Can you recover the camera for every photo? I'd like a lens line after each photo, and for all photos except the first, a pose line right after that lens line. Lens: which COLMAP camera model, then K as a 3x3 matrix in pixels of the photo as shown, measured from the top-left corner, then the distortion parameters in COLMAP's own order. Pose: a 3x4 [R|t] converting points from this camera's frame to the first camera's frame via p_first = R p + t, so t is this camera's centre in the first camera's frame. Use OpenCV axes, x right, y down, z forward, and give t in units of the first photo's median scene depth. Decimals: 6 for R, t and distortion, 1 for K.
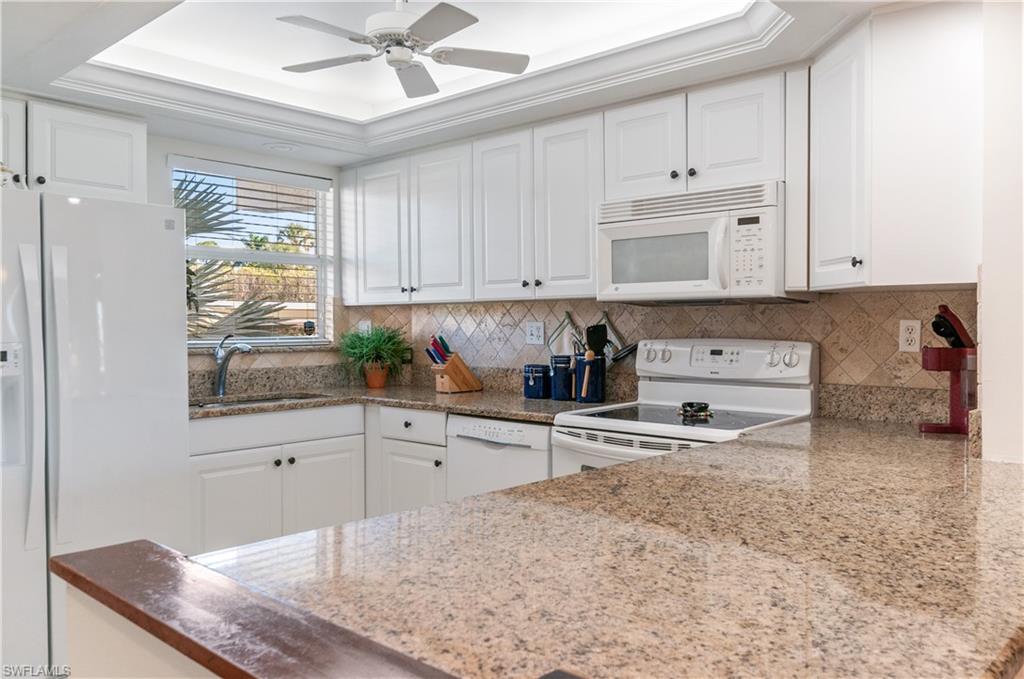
lens RADIAL K [[790.5, 0, 515.5], [0, 790.5, 333.8], [0, 0, 1]] dist [-0.004032, -0.002645]
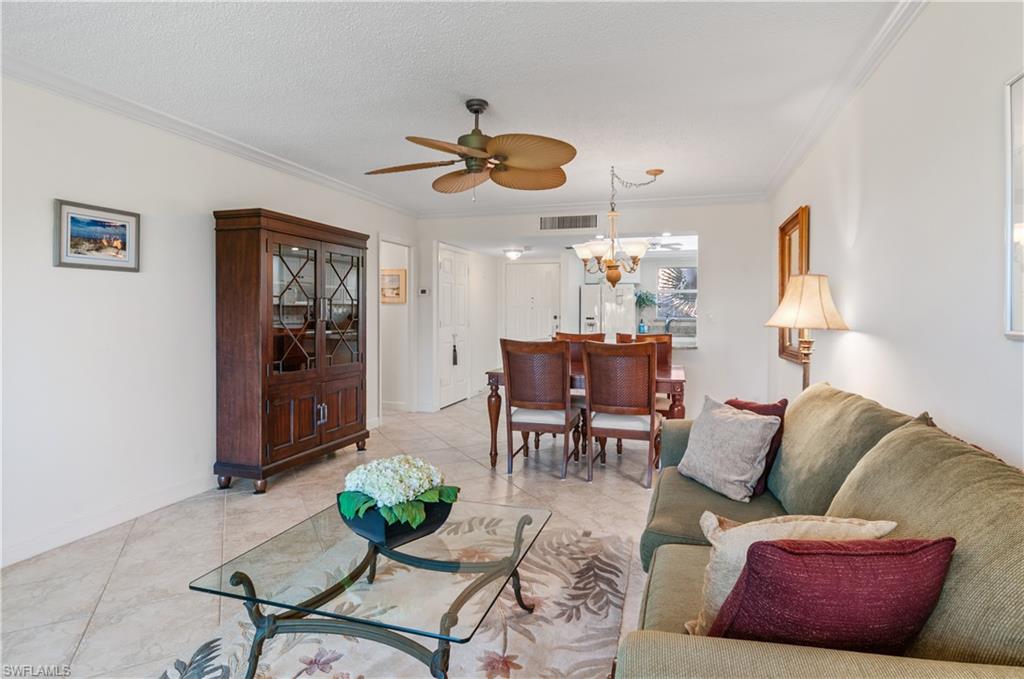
lens RADIAL K [[528.7, 0, 518.0], [0, 528.7, 314.1], [0, 0, 1]] dist [0.000235, -0.000221]
pose [[0.429158, 0.007487, -0.903198, 1.626552], [-0.014773, 0.999890, 0.001268, 0.002851], [0.903108, 0.012799, 0.429222, -0.650697]]
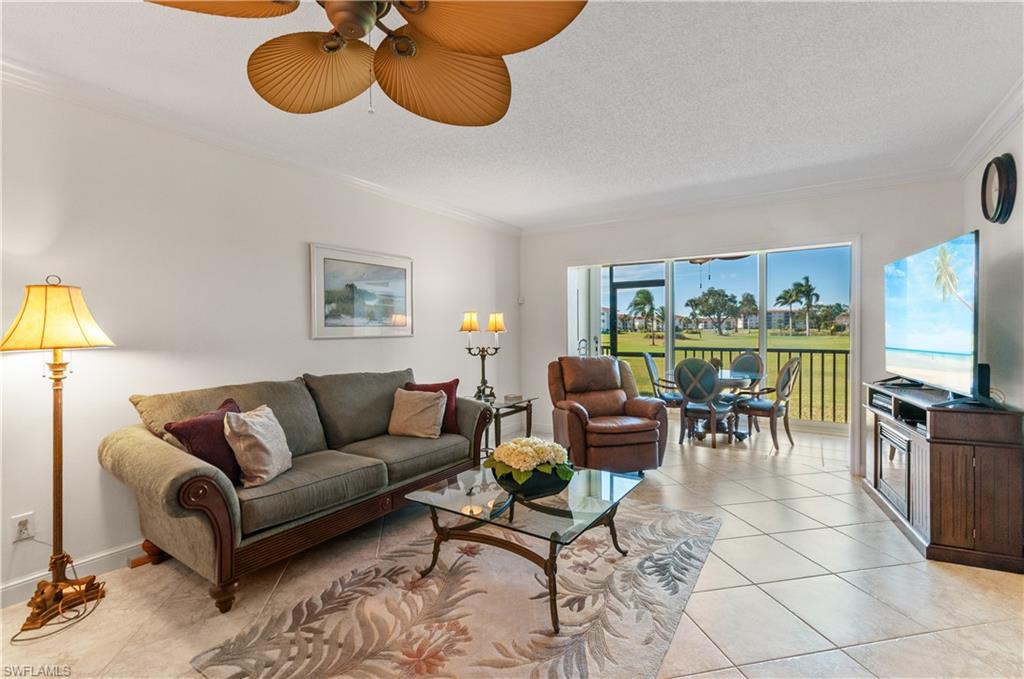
lens RADIAL K [[462.0, 0, 515.1], [0, 462.0, 330.4], [0, 0, 1]] dist [0.000864, 0.000100]
pose [[-0.162191, 0.001426, 0.986758, 0.374007], [0.015865, 0.999873, 0.001163, 0.003380], [-0.986632, 0.015844, -0.162193, -0.388591]]
